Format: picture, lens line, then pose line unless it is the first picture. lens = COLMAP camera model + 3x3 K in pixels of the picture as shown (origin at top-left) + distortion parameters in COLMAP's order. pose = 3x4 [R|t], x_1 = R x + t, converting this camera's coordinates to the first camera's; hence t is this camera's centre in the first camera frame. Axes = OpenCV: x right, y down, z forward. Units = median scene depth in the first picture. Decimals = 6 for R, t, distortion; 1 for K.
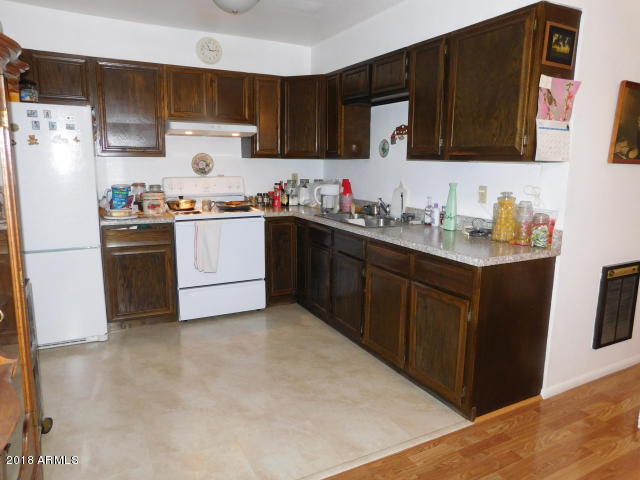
lens RADIAL K [[443.7, 0, 323.2], [0, 443.7, 237.7], [0, 0, 1]] dist [-0.058733, 0.035065]
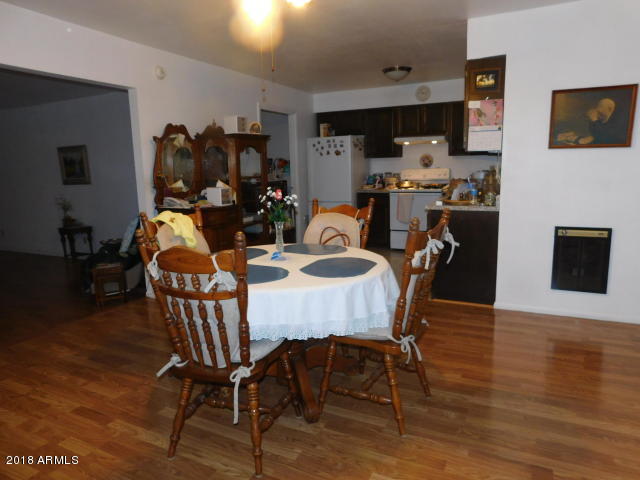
lens RADIAL K [[424.1, 0, 320.7], [0, 424.1, 239.6], [0, 0, 1]] dist [-0.075655, 0.049608]
pose [[0.569558, 0.112676, -0.814191, 0.989749], [-0.105030, 0.992416, 0.063868, 0.078696], [0.815213, 0.049138, 0.577073, -0.255493]]
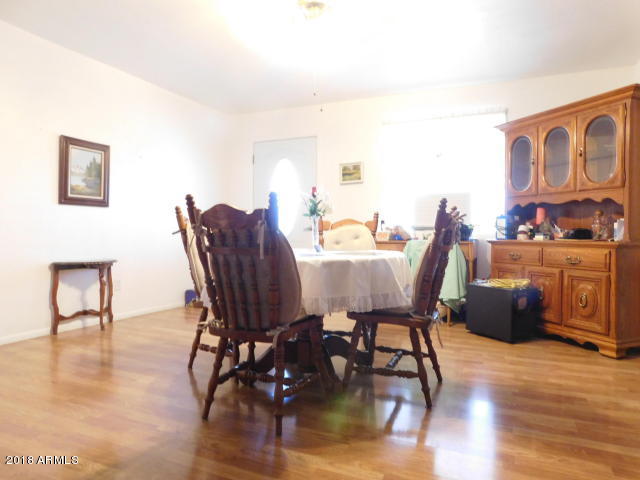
lens RADIAL K [[424.1, 0, 329.9], [0, 424.1, 238.2], [0, 0, 1]] dist [-0.075655, 0.049608]
pose [[-0.641629, -0.009124, 0.766961, -0.194834], [0.118388, 0.986769, 0.110780, 0.055314], [-0.757824, 0.161878, -0.632059, 0.543407]]
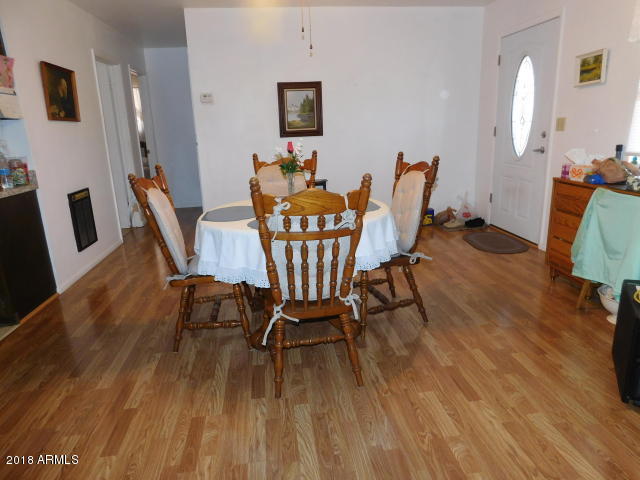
lens RADIAL K [[424.1, 0, 334.2], [0, 424.1, 243.3], [0, 0, 1]] dist [-0.075655, 0.049608]
pose [[0.328826, -0.273102, 0.904040, -0.268505], [0.188243, 0.957018, 0.220637, 0.066484], [-0.925439, 0.097628, 0.366102, -0.231484]]
